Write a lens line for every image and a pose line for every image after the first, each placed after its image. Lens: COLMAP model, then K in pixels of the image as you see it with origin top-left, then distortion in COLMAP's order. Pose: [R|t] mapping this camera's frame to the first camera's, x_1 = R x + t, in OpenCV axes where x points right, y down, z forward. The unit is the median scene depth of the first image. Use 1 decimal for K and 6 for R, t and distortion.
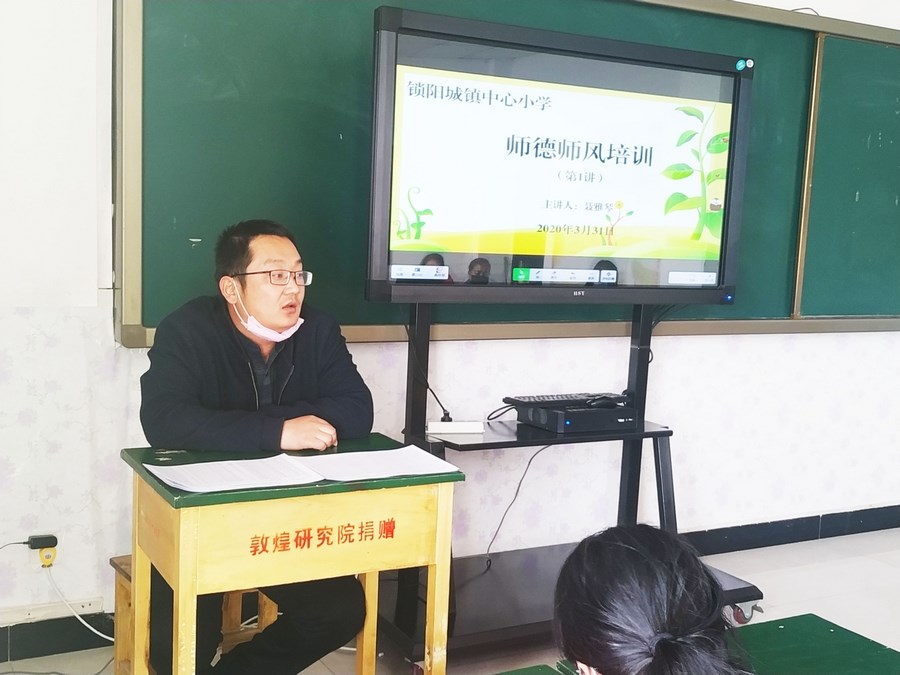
lens RADIAL K [[1076.1, 0, 450.0], [0, 1076.1, 337.5], [0, 0, 1]] dist [0.111825, -0.222570]
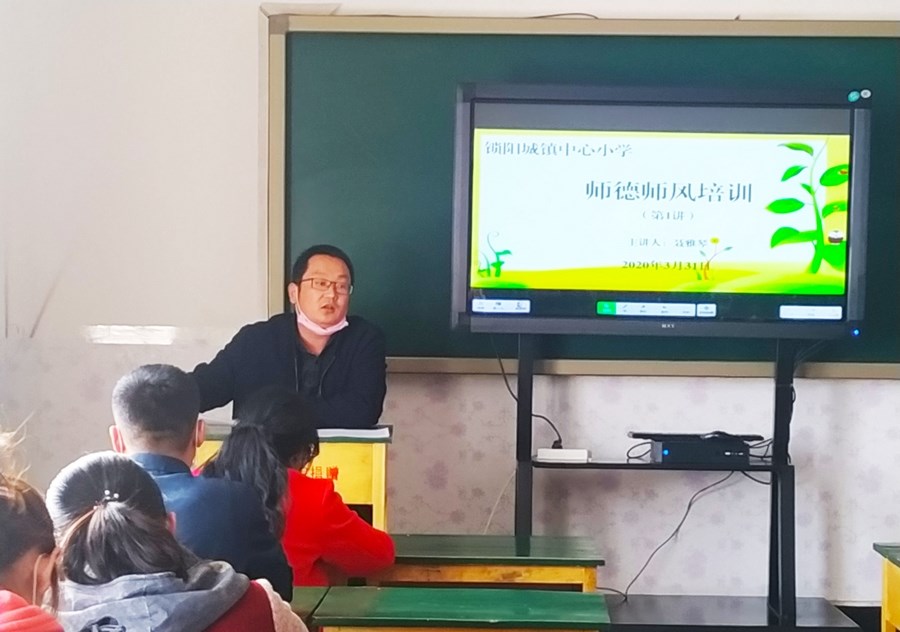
lens RADIAL K [[2088.1, 0, 450.0], [0, 2088.1, 316.0], [0, 0, 1]] dist [-0.280447, 7.571579]
pose [[0.880611, -0.017700, -0.473509, 0.894659], [-0.029121, 0.995391, -0.091368, 0.140804], [0.472944, 0.094249, 0.876037, -0.872960]]
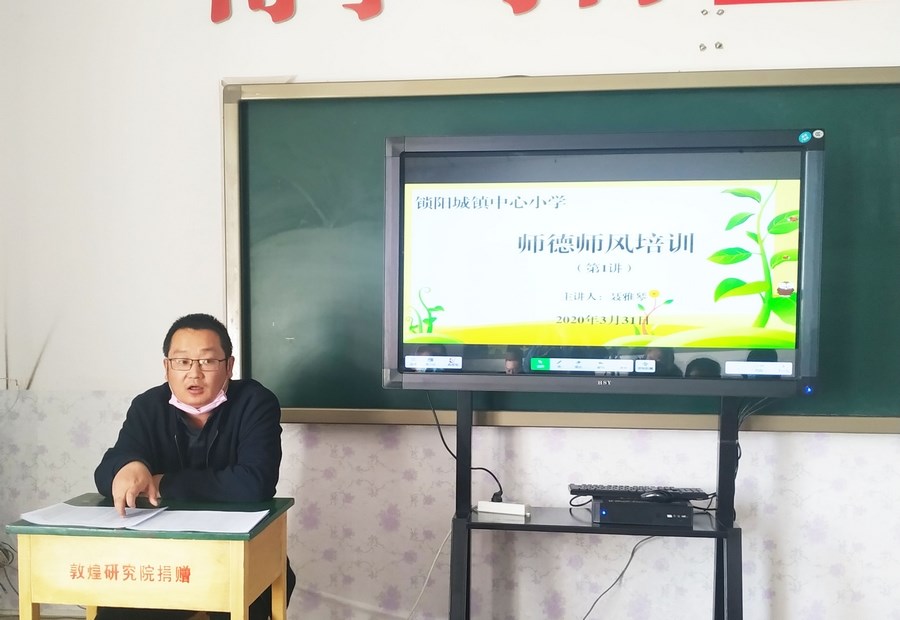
lens RADIAL K [[947.0, 0, 425.4], [0, 947.0, 340.3], [0, 0, 1]] dist [0.047328, -0.023927]
pose [[0.811837, -0.021224, -0.583498, 0.504296], [-0.034610, 0.995833, -0.084376, -0.000054], [0.582858, 0.088694, 0.807719, 0.186062]]
